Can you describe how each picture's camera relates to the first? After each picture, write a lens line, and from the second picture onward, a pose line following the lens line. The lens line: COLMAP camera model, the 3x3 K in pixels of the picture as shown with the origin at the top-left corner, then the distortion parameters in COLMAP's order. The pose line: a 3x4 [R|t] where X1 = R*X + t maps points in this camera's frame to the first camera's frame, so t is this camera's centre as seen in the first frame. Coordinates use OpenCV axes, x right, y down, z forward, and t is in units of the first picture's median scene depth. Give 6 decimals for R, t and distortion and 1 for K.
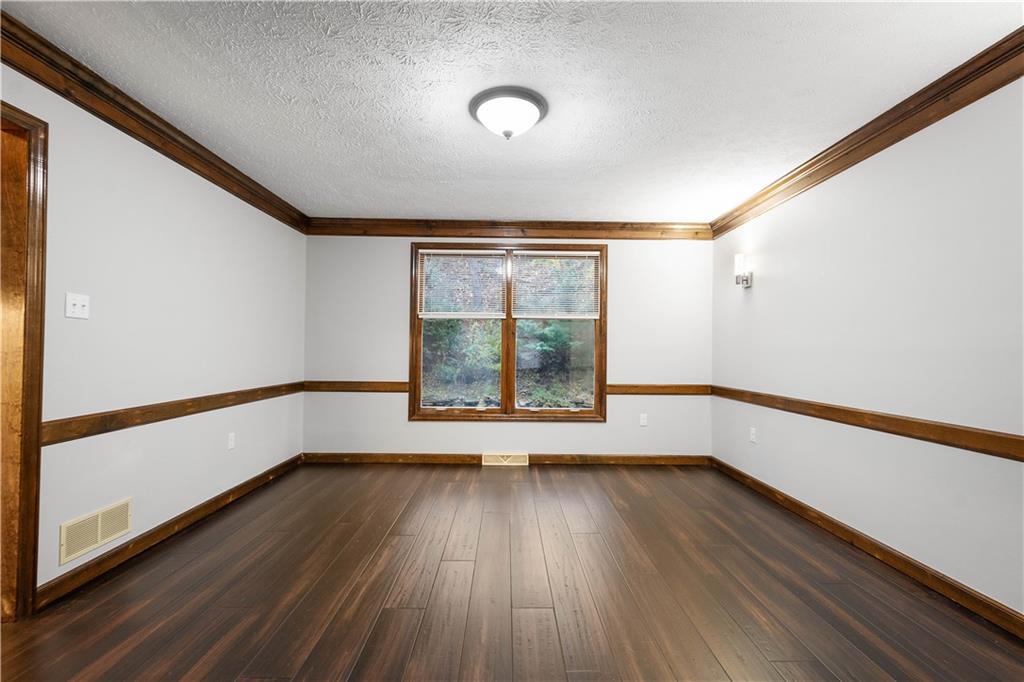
lens RADIAL K [[440.8, 0, 514.7], [0, 440.8, 340.0], [0, 0, 1]] dist [0.002639, 0.000218]
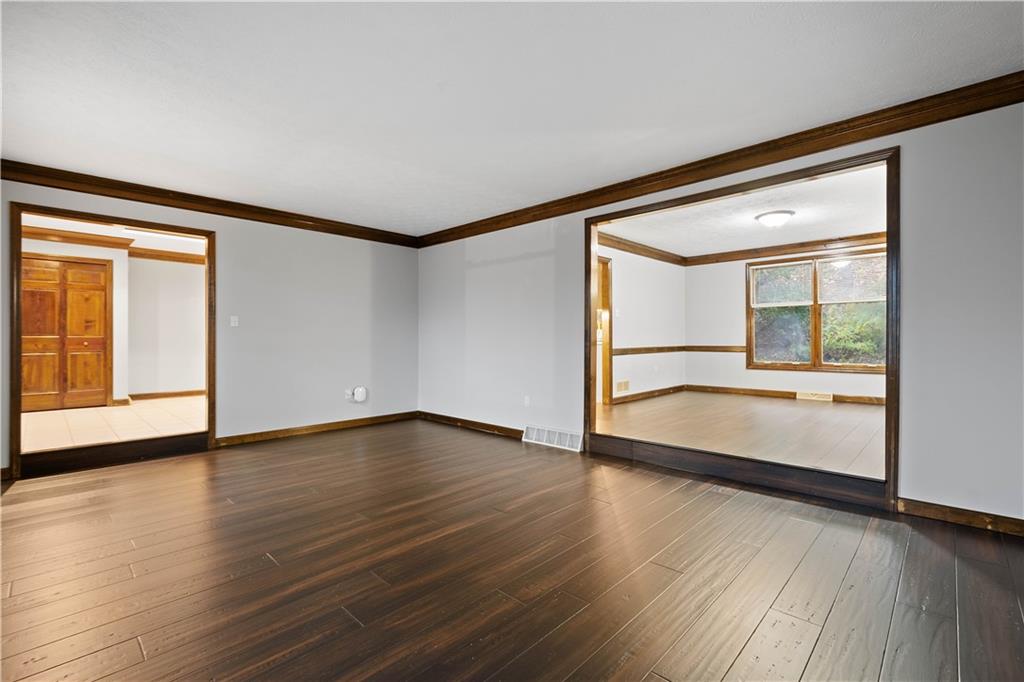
lens RADIAL K [[453.9, 0, 512.5], [0, 453.9, 345.6], [0, 0, 1]] dist [0.006044, -0.000522]
pose [[0.705573, -0.005813, -0.708613, 0.364989], [0.030244, 0.999302, 0.021916, 0.028727], [0.707992, -0.036894, 0.705257, -0.864583]]
